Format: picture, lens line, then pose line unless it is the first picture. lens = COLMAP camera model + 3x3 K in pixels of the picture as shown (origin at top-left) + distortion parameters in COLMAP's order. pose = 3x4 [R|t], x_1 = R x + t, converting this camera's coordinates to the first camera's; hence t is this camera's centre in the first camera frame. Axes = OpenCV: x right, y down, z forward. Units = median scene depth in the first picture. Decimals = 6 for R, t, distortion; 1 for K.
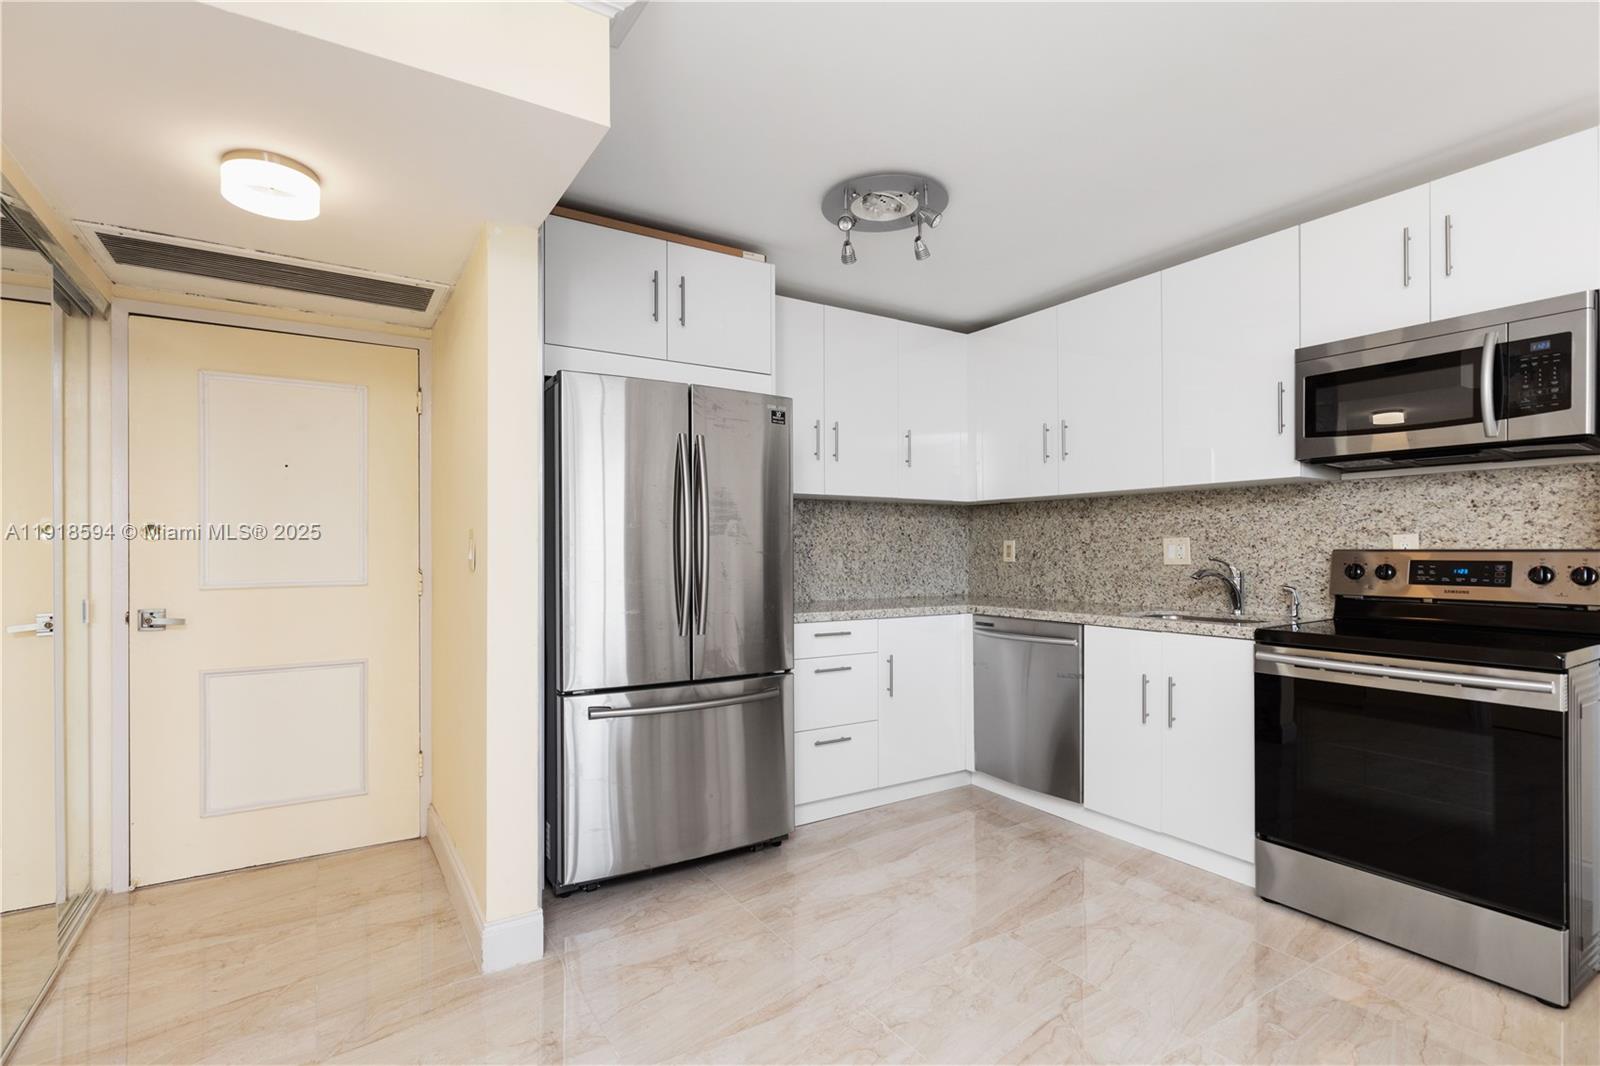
lens RADIAL K [[758.3, 0, 794.3], [0, 758.3, 547.1], [0, 0, 1]] dist [-0.003993, 0.000378]
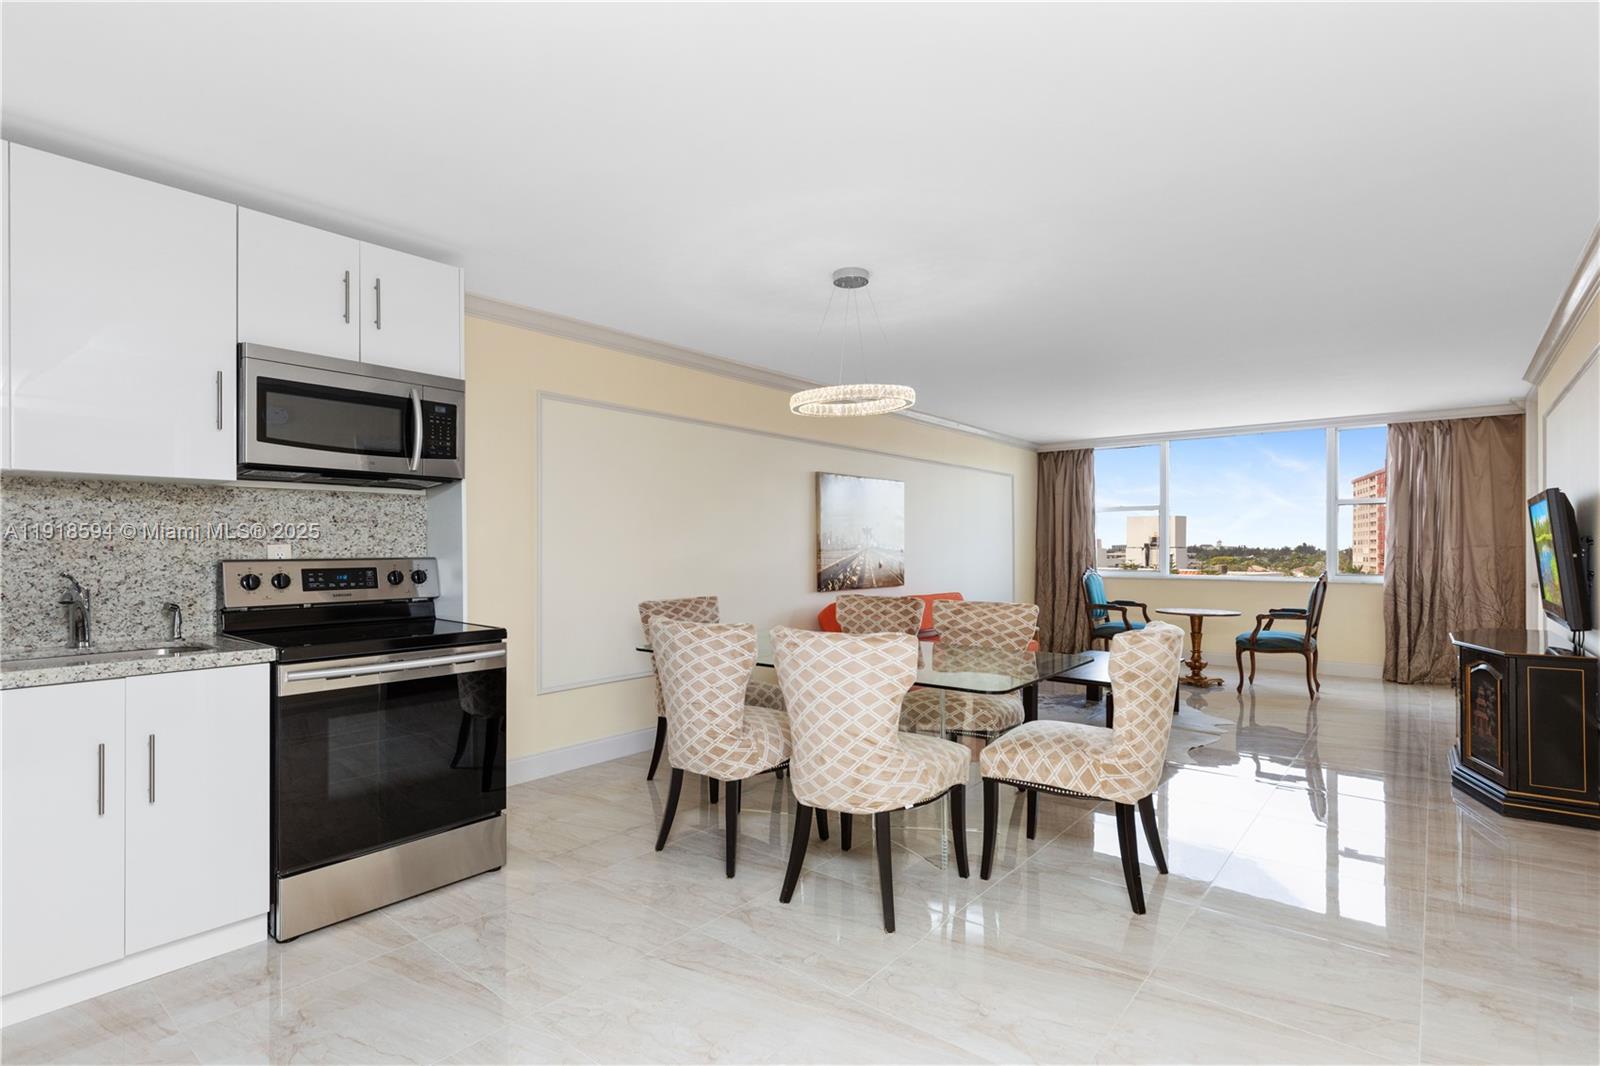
lens RADIAL K [[780.8, 0, 790.2], [0, 780.8, 547.7], [0, 0, 1]] dist [-0.000805, -0.000087]
pose [[-0.311420, 0.001729, 0.950271, -0.419581], [0.000711, 0.999998, -0.001587, -0.010027], [-0.950272, 0.000181, -0.311421, 0.633979]]
